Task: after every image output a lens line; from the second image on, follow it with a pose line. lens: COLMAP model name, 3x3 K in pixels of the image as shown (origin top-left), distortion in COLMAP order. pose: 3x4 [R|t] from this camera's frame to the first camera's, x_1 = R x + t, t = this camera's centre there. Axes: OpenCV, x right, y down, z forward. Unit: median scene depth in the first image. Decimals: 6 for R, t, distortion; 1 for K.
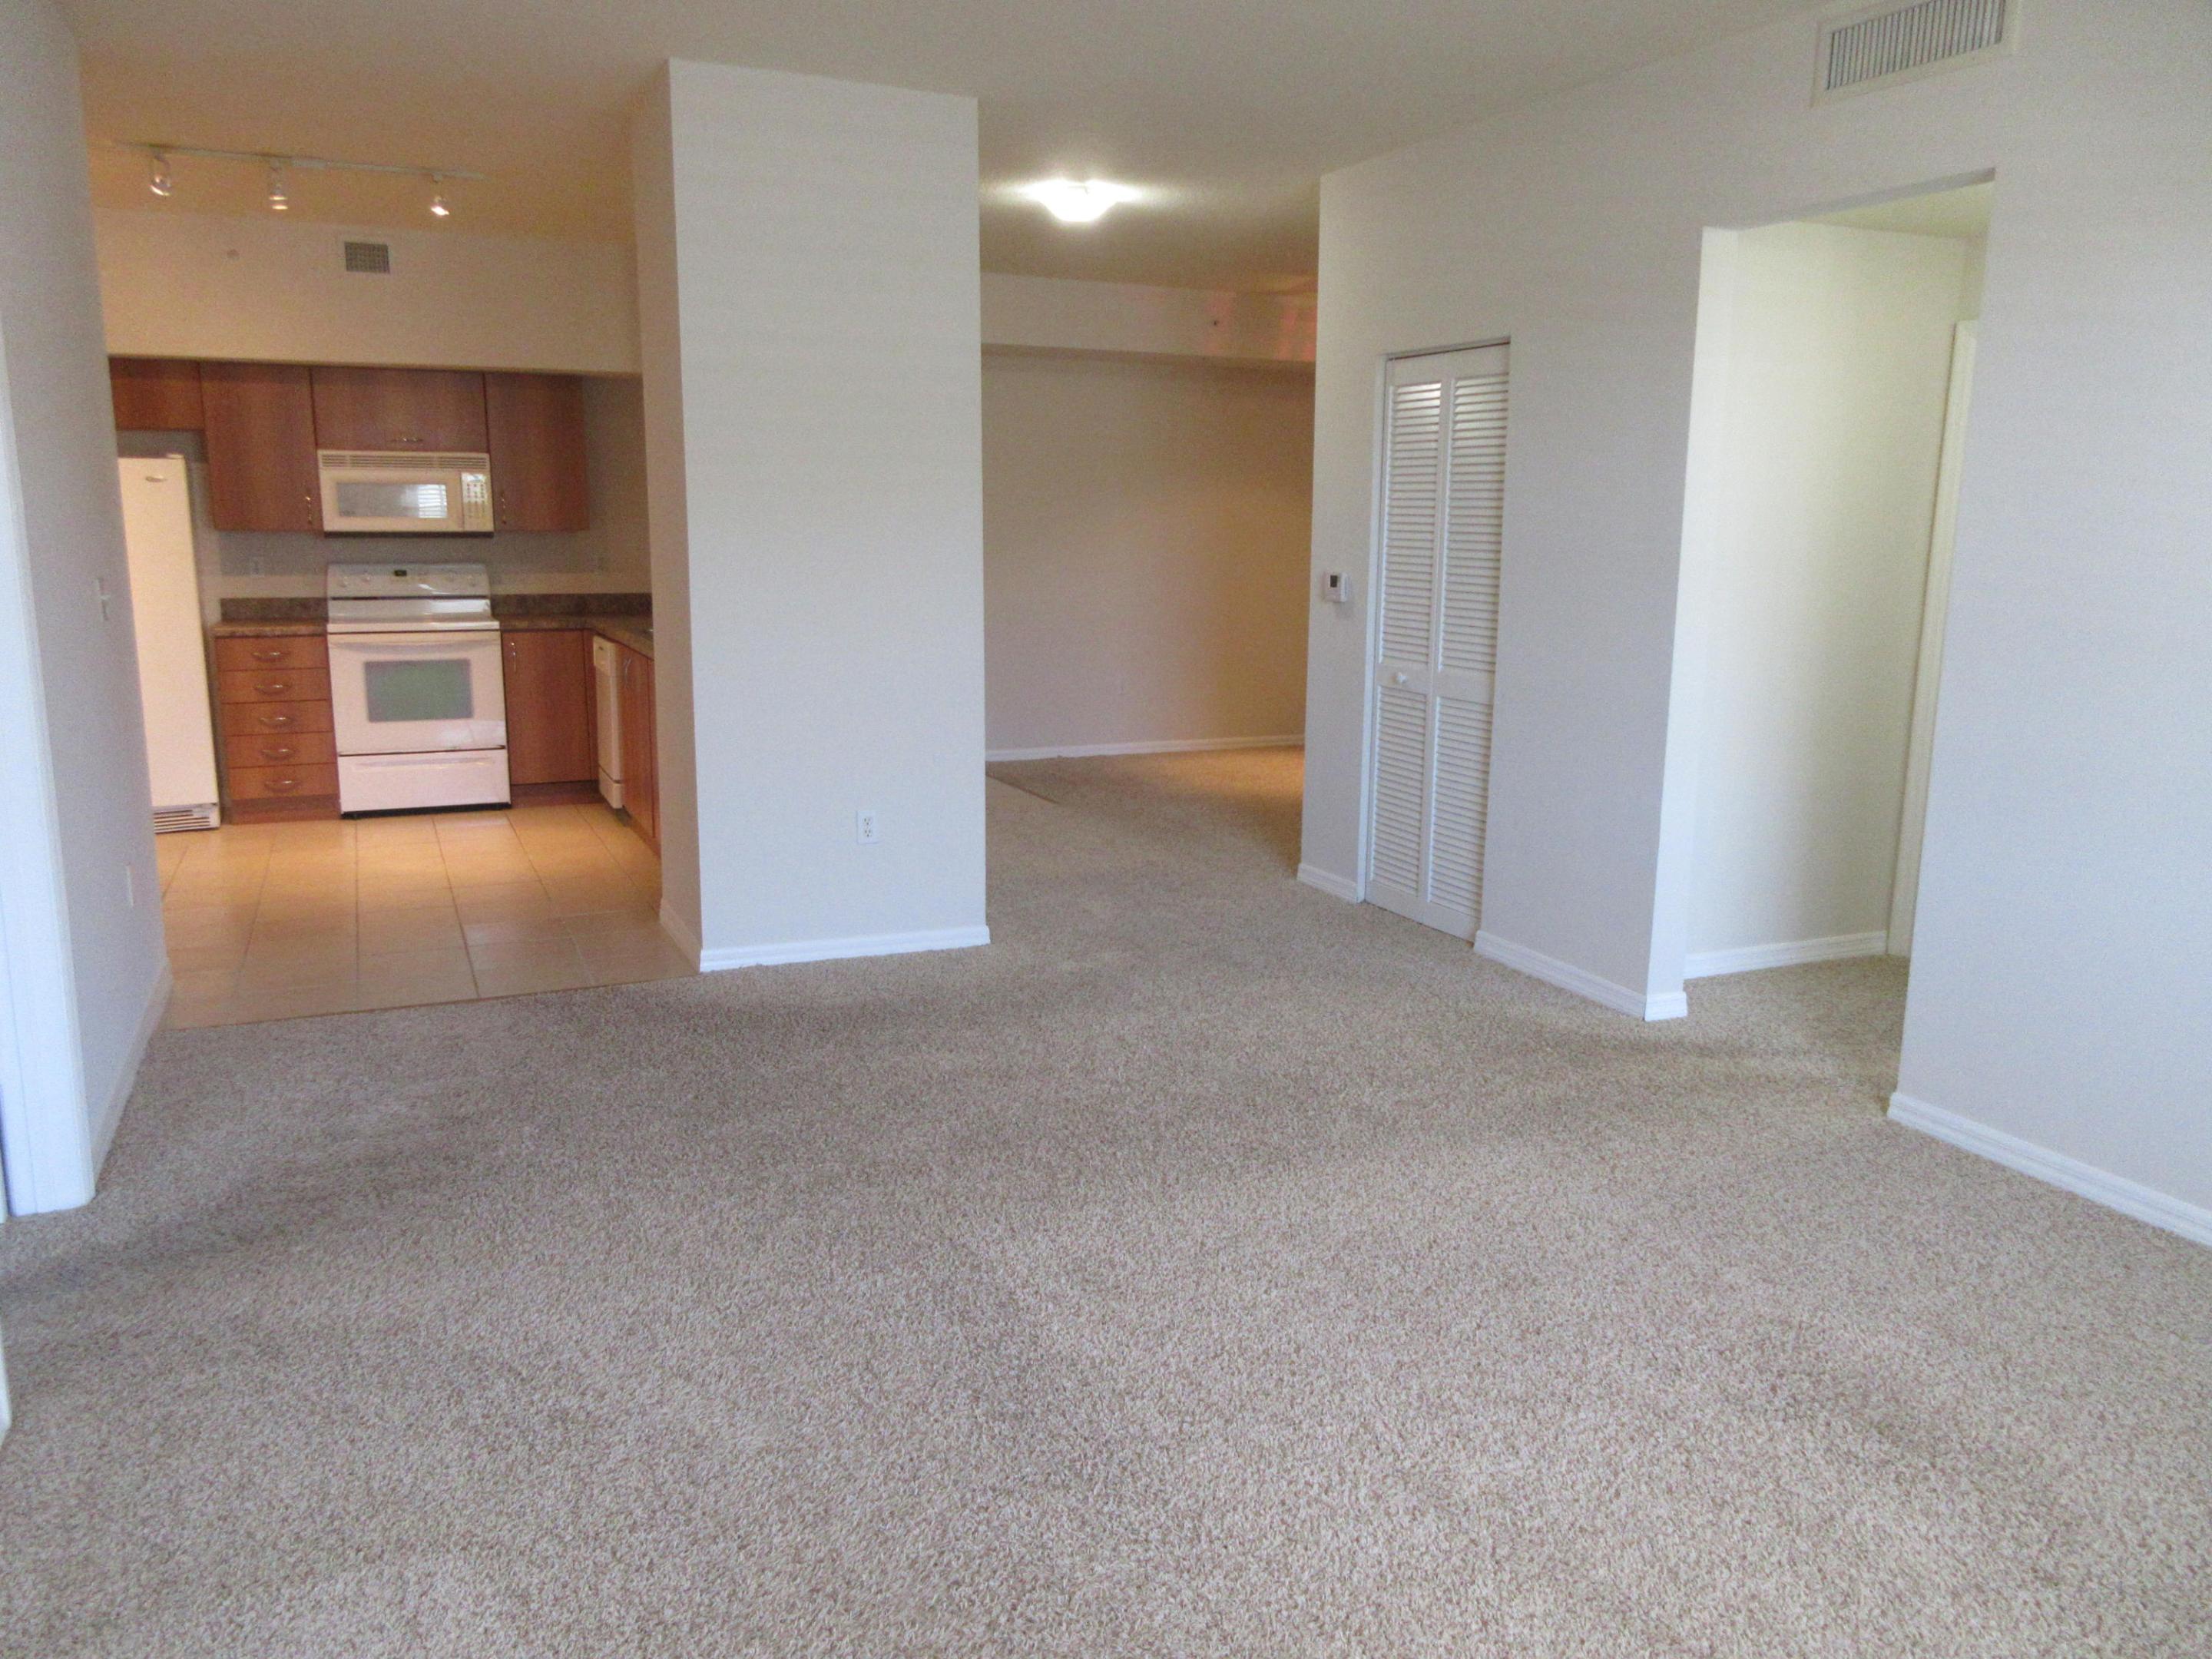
lens RADIAL K [[1588.8, 0, 1116.5], [0, 1588.8, 815.8], [0, 0, 1]] dist [-0.004753, -0.005705]
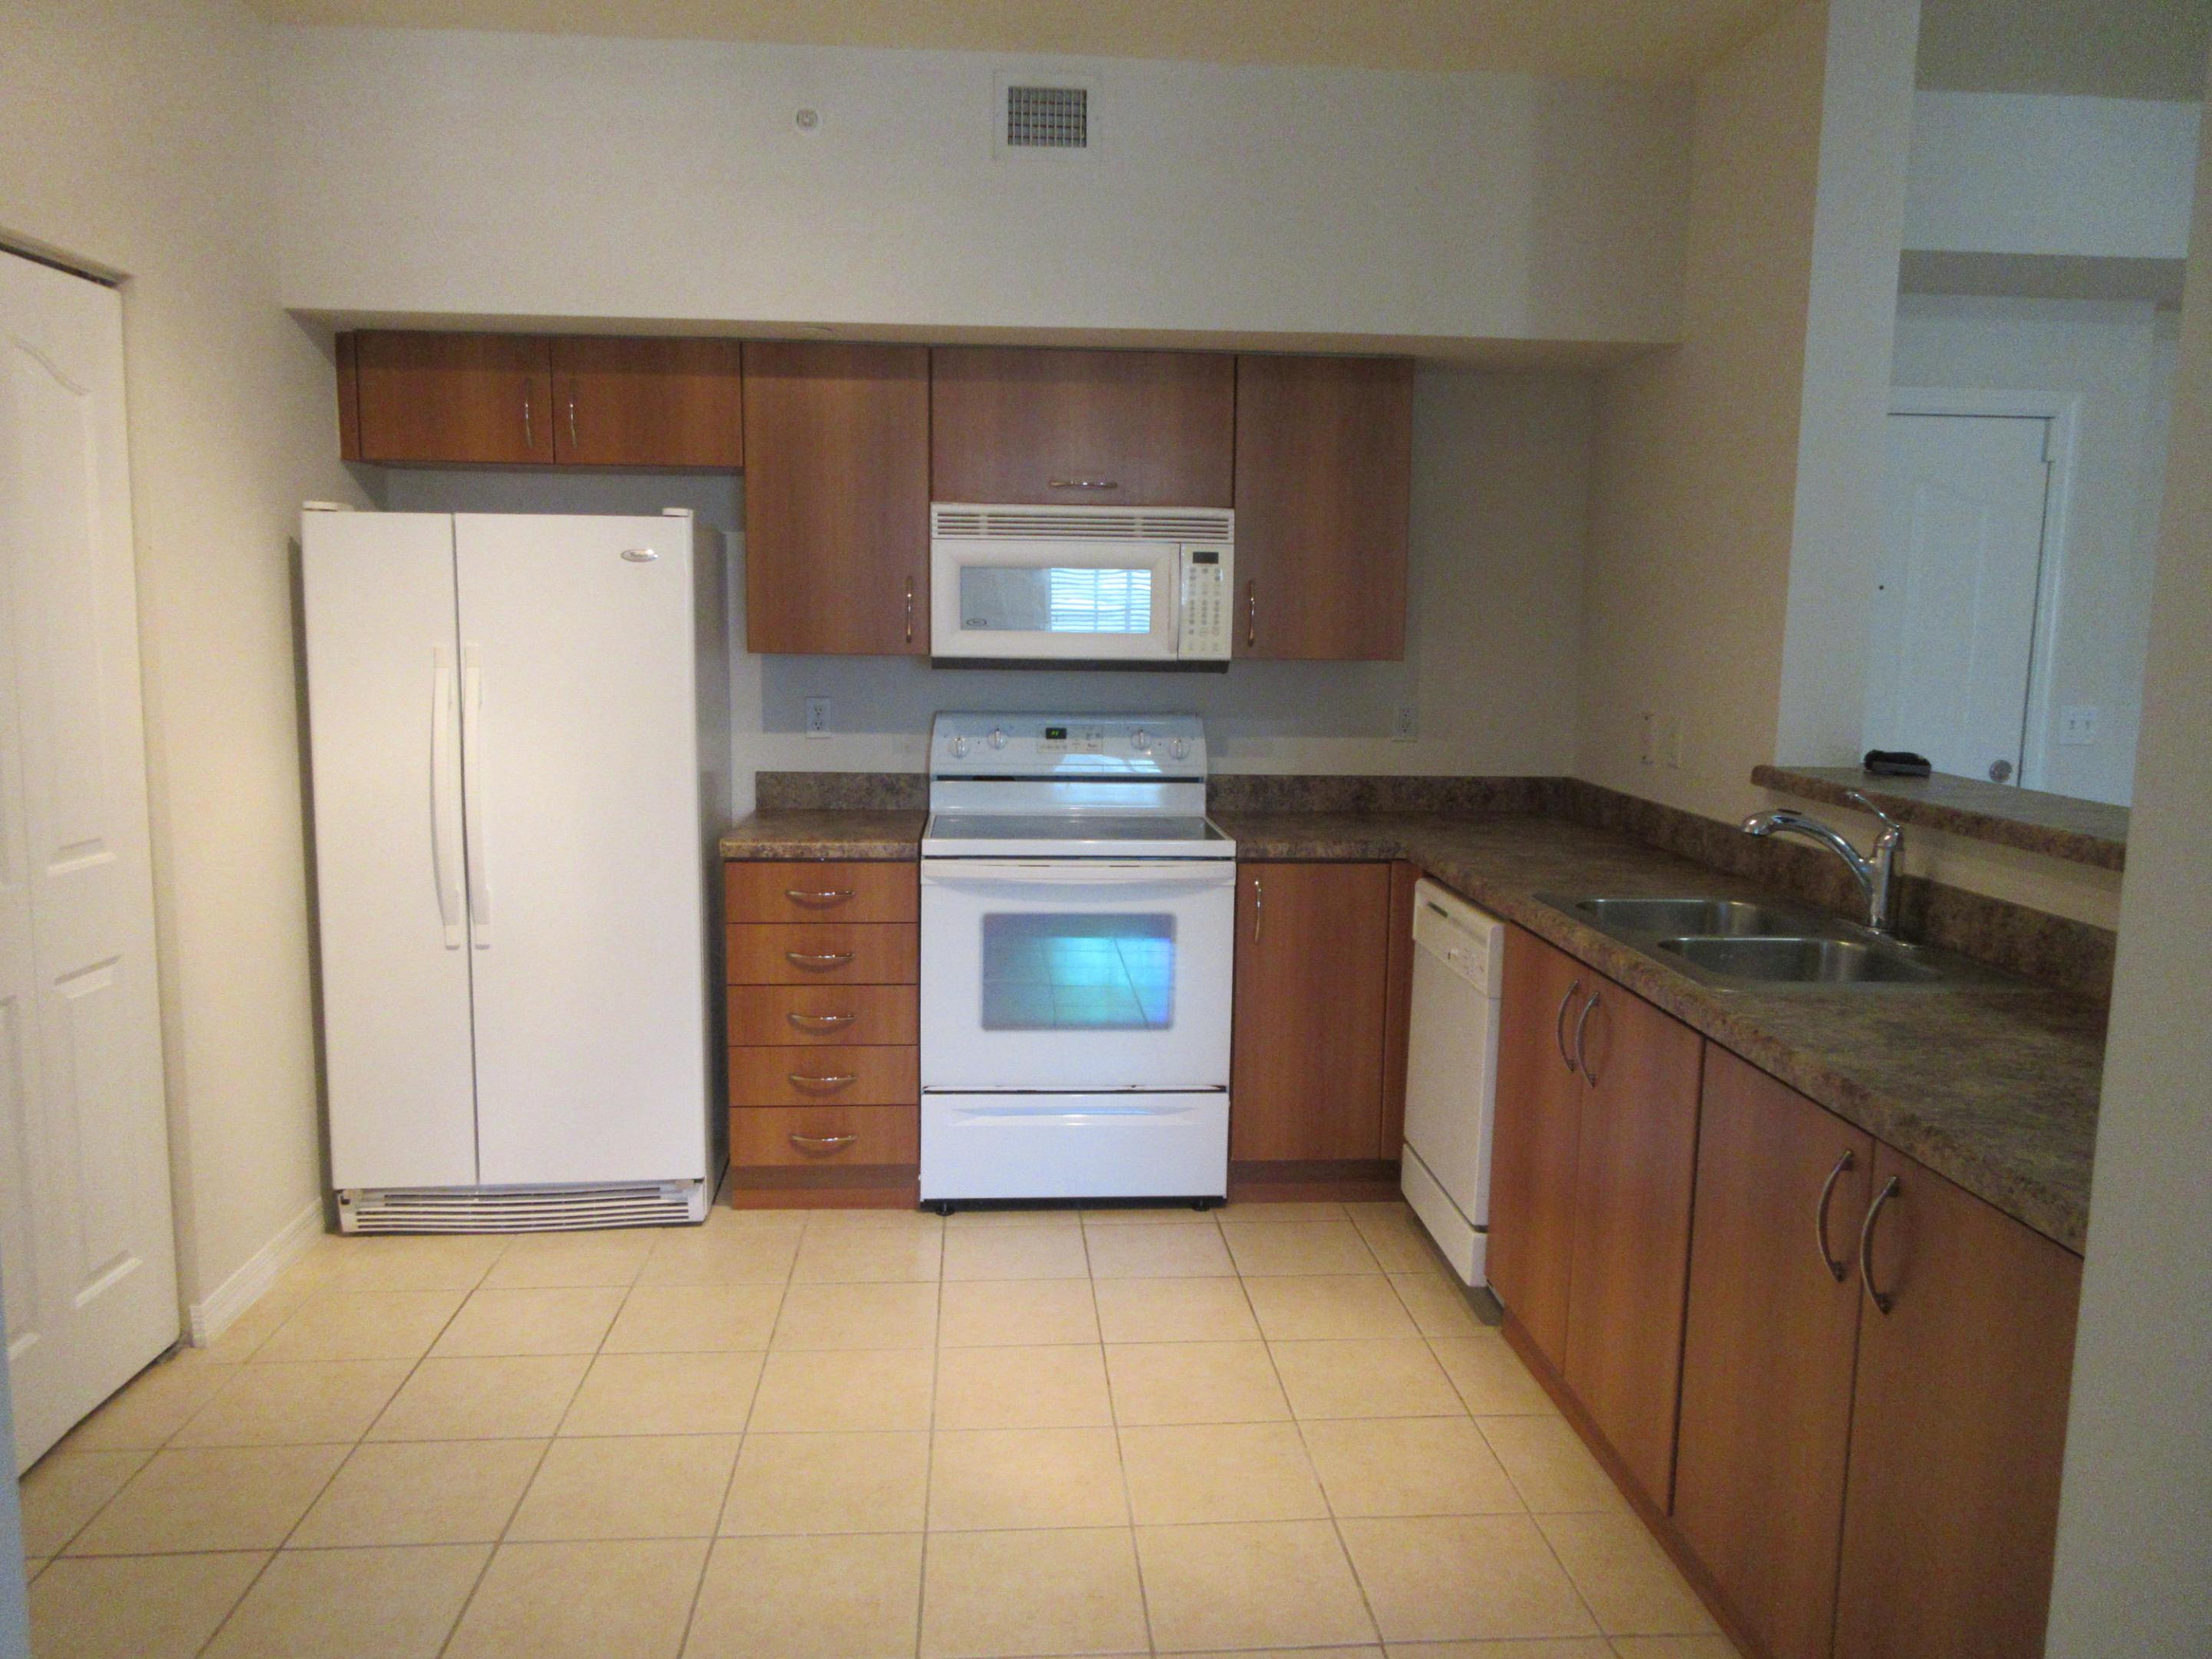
lens RADIAL K [[1588.8, 0, 1104.6], [0, 1588.8, 834.8], [0, 0, 1]] dist [-0.004753, -0.005705]
pose [[0.934752, 0.055105, -0.351002, -0.255839], [-0.072506, 0.996696, -0.036616, -0.104612], [0.347824, 0.059677, 0.935659, 0.525955]]
